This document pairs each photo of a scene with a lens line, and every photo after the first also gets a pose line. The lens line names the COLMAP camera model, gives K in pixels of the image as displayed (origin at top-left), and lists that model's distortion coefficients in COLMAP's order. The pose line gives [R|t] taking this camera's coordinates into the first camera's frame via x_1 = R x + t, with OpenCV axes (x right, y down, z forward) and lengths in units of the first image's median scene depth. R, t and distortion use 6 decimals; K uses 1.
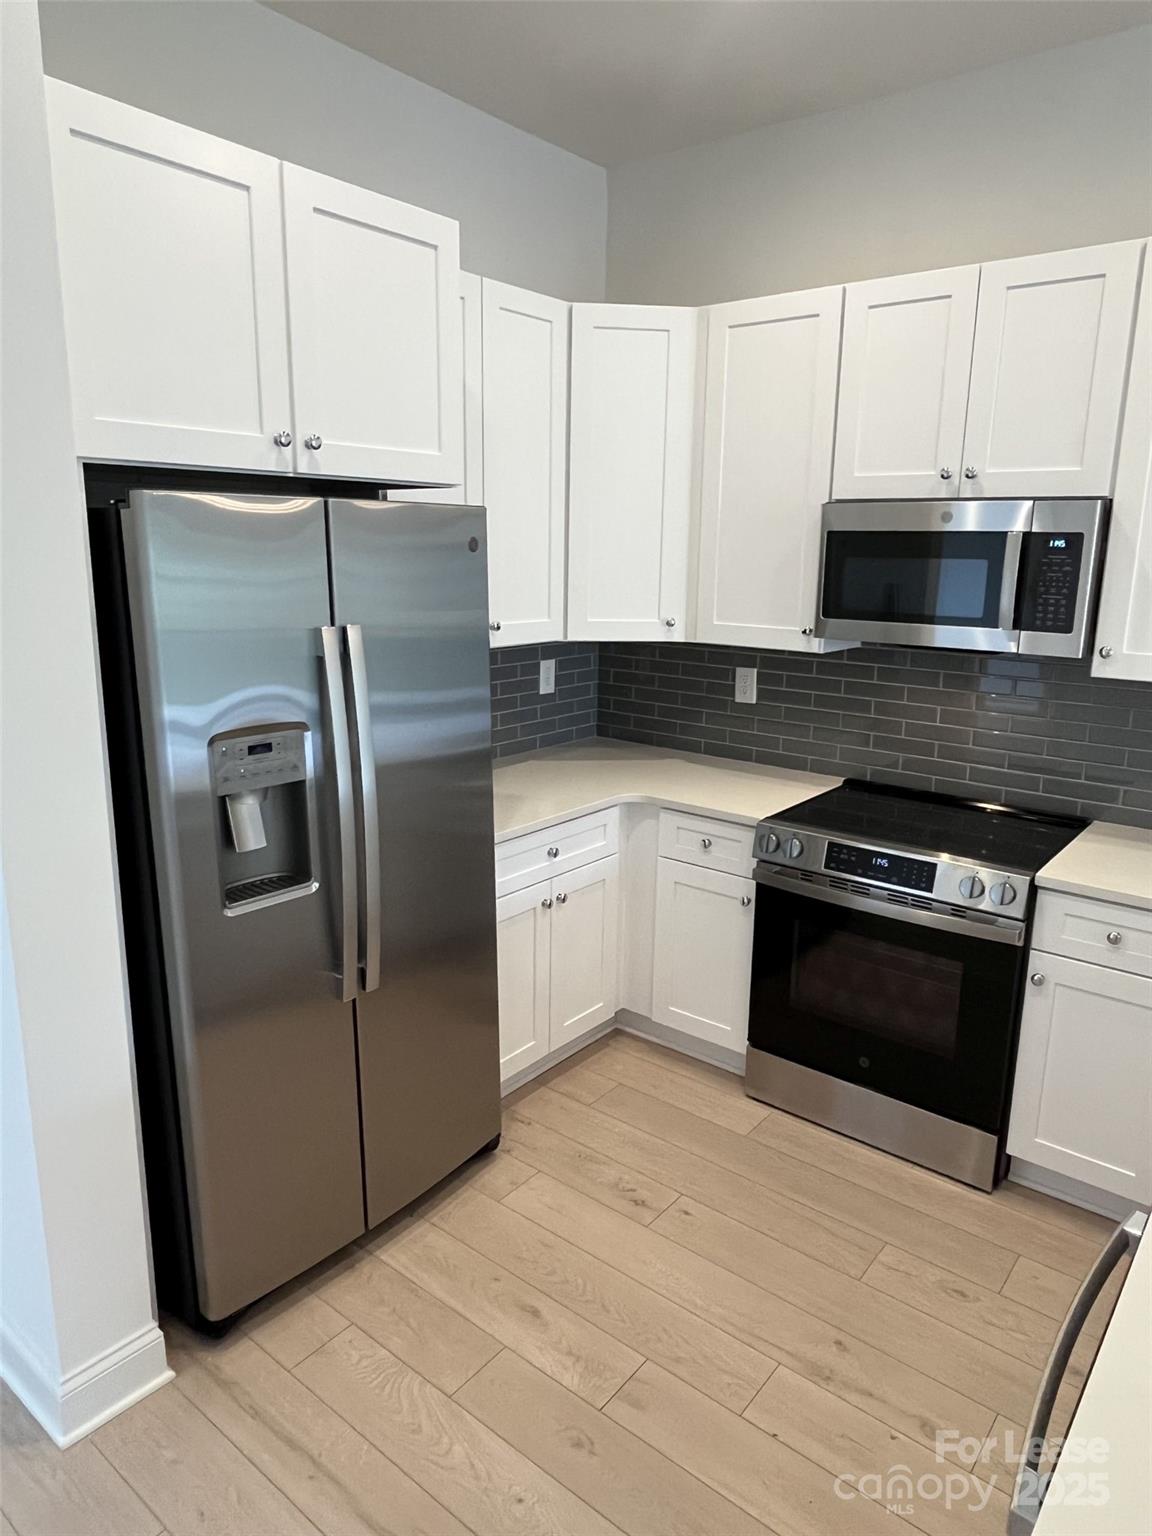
lens RADIAL K [[992.4, 0, 575.2], [0, 992.4, 761.0], [0, 0, 1]] dist [-0.000788, -0.005081]
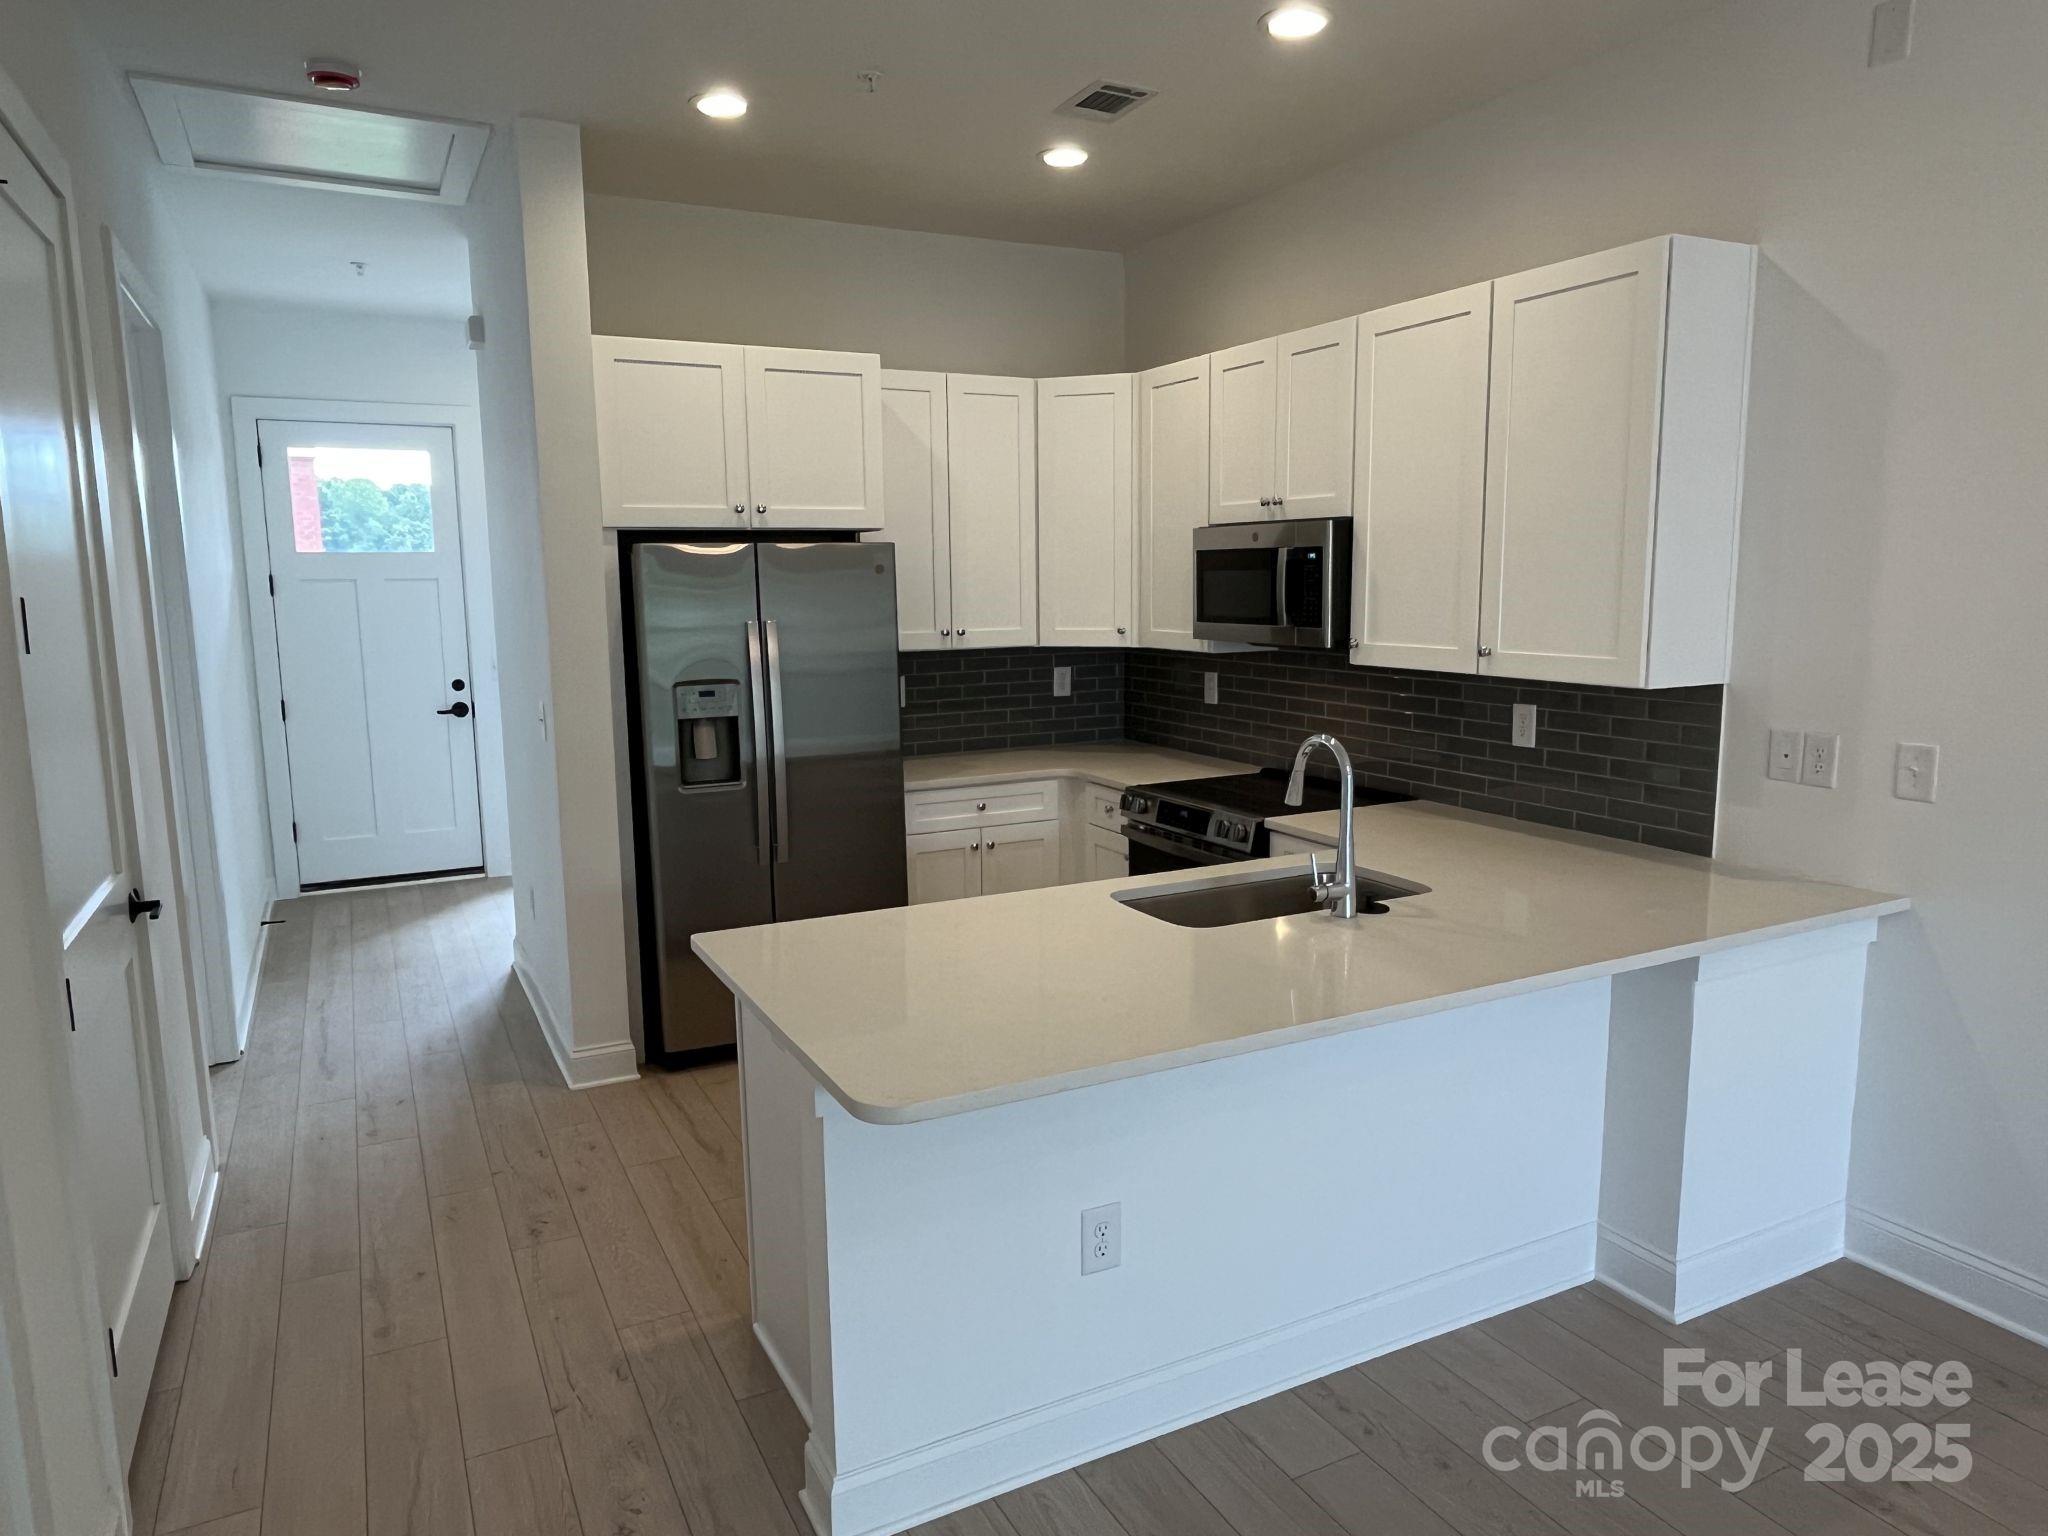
lens RADIAL K [[1323.2, 0, 1027.7], [0, 1323.2, 773.2], [0, 0, 1]] dist [-0.000788, -0.005081]
pose [[0.912528, 0.034680, -0.407542, 0.720458], [-0.062825, 0.996459, -0.055876, 0.140097], [0.404161, 0.076592, 0.911476, -0.526502]]
